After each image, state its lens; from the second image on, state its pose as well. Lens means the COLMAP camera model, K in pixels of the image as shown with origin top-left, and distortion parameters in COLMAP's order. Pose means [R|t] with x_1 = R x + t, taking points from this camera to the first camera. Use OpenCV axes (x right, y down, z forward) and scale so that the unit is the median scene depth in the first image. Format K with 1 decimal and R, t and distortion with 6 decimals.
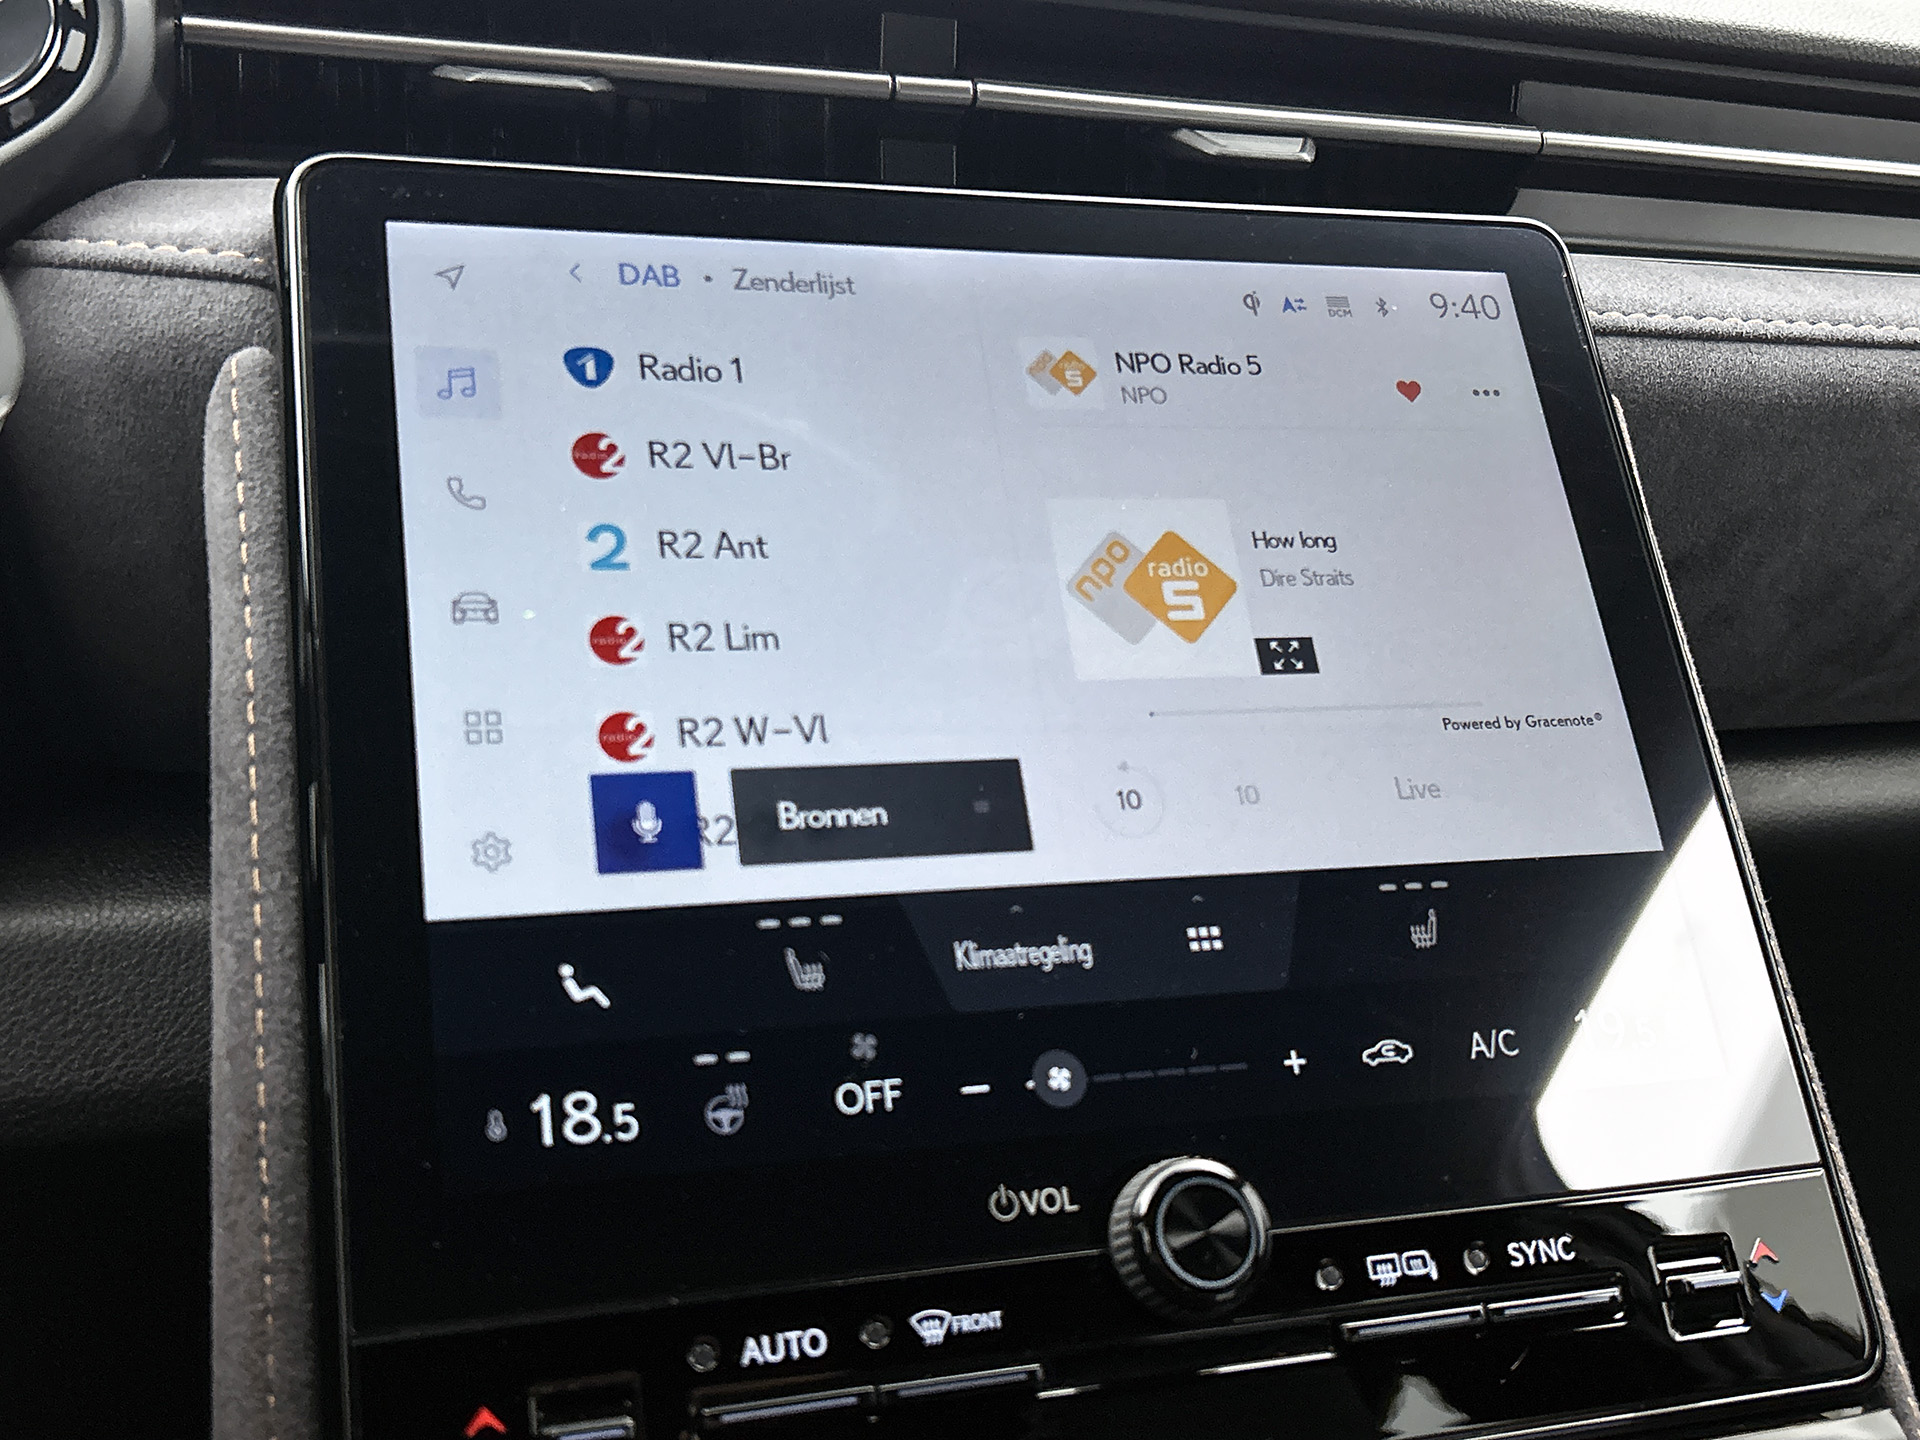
lens RADIAL K [[2063.6, 0, 965.3], [0, 2063.6, 721.7], [0, 0, 1]] dist [0.038317, 0.000000]
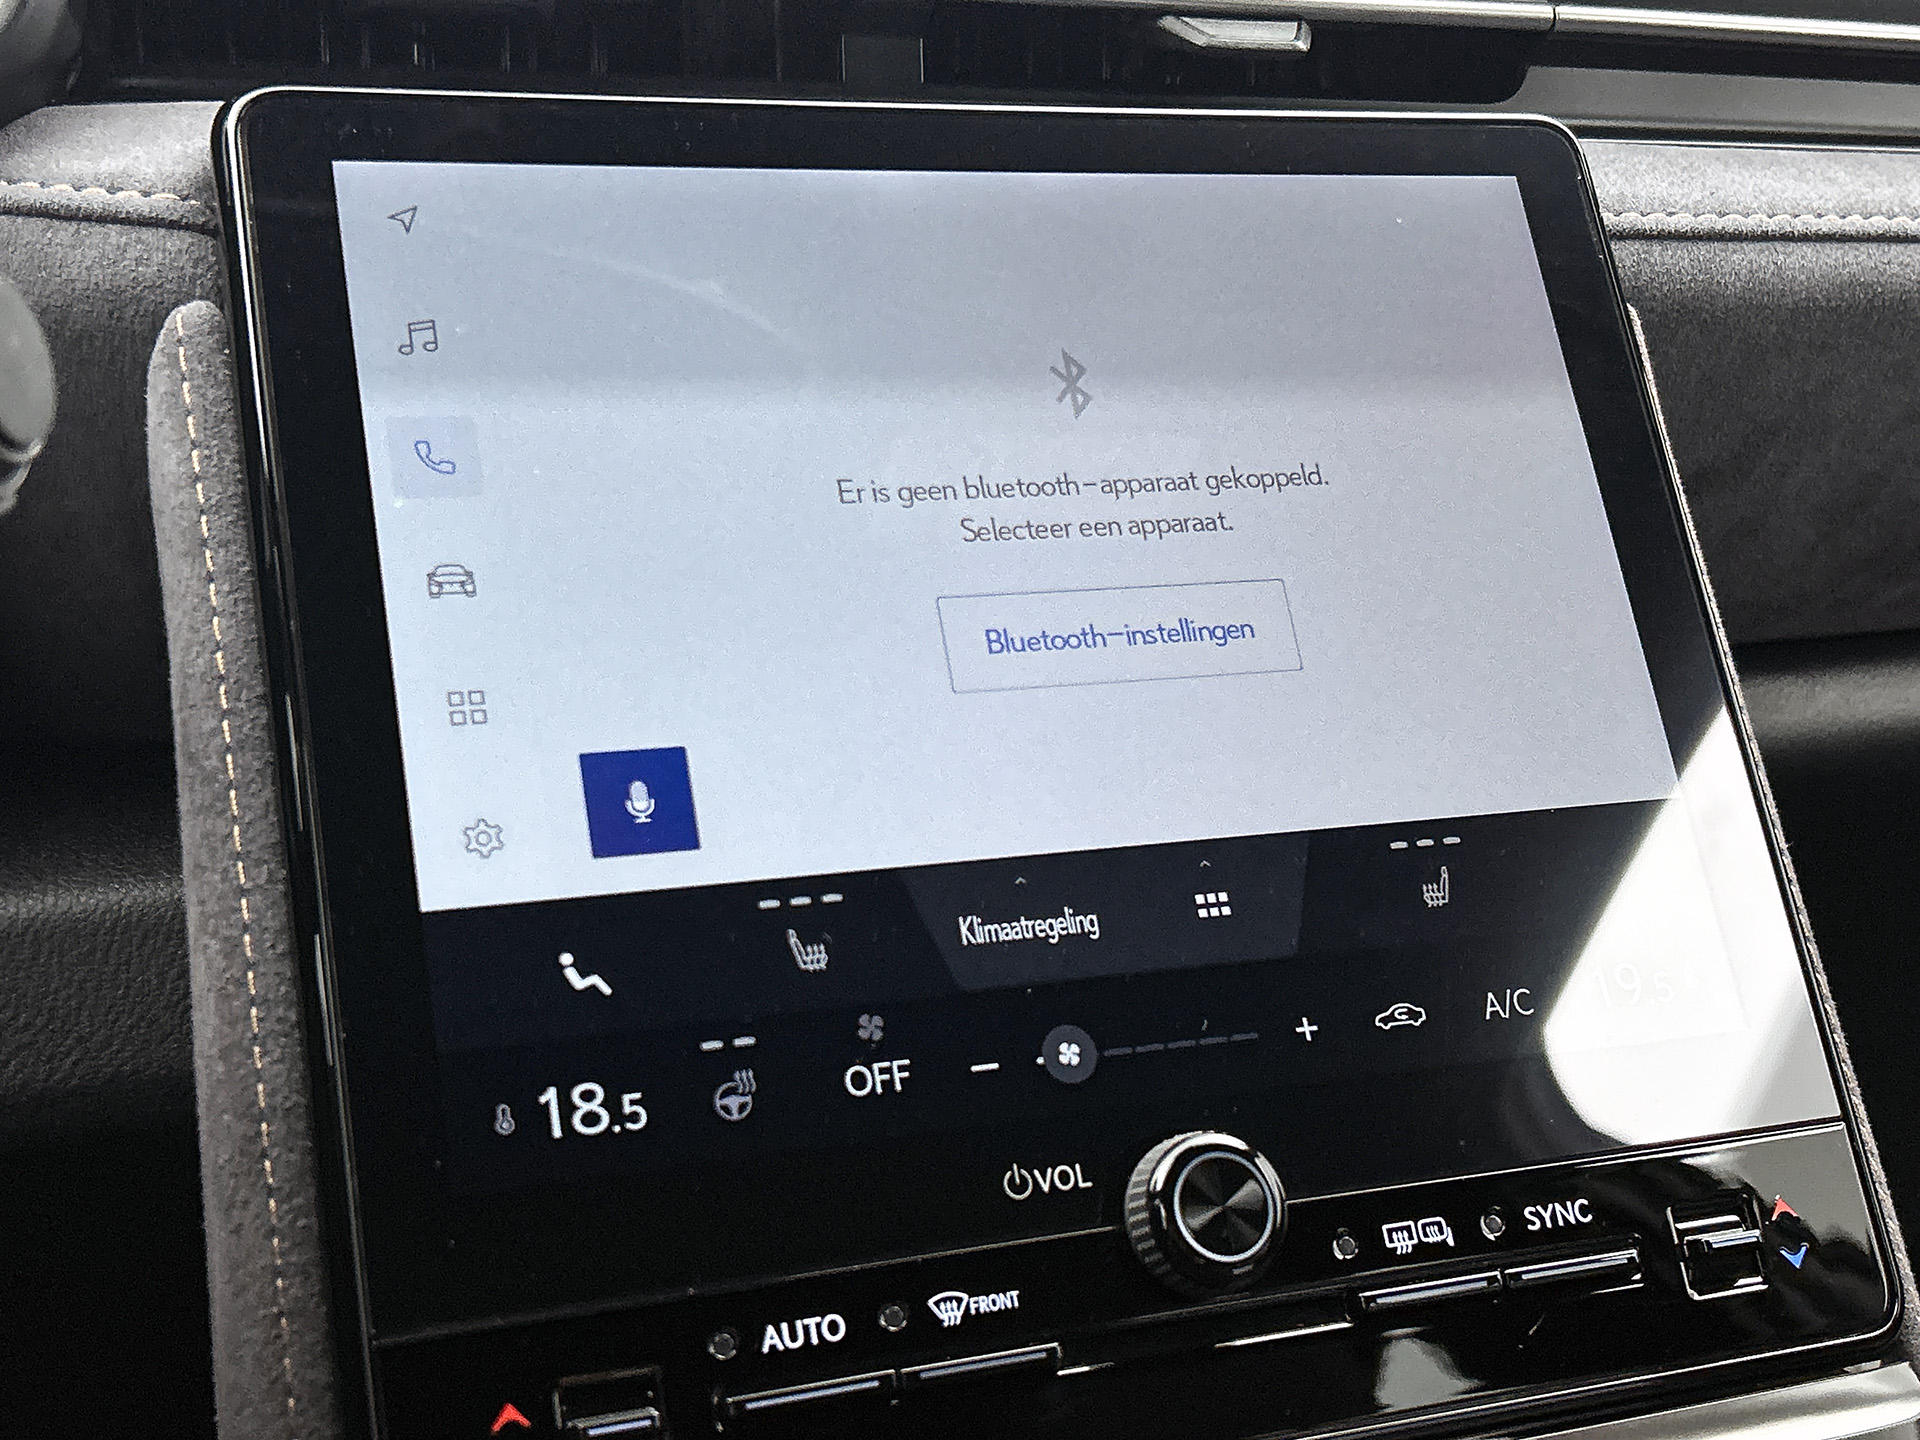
lens RADIAL K [[2461.1, 0, 957.8], [0, 2461.1, 721.8], [0, 0, 1]] dist [0.062227, 0.000000]
pose [[0.999126, -0.019274, 0.037092, -0.047088], [0.017018, 0.998042, 0.060190, -0.054816], [-0.038179, -0.059506, 0.997498, -0.150209]]
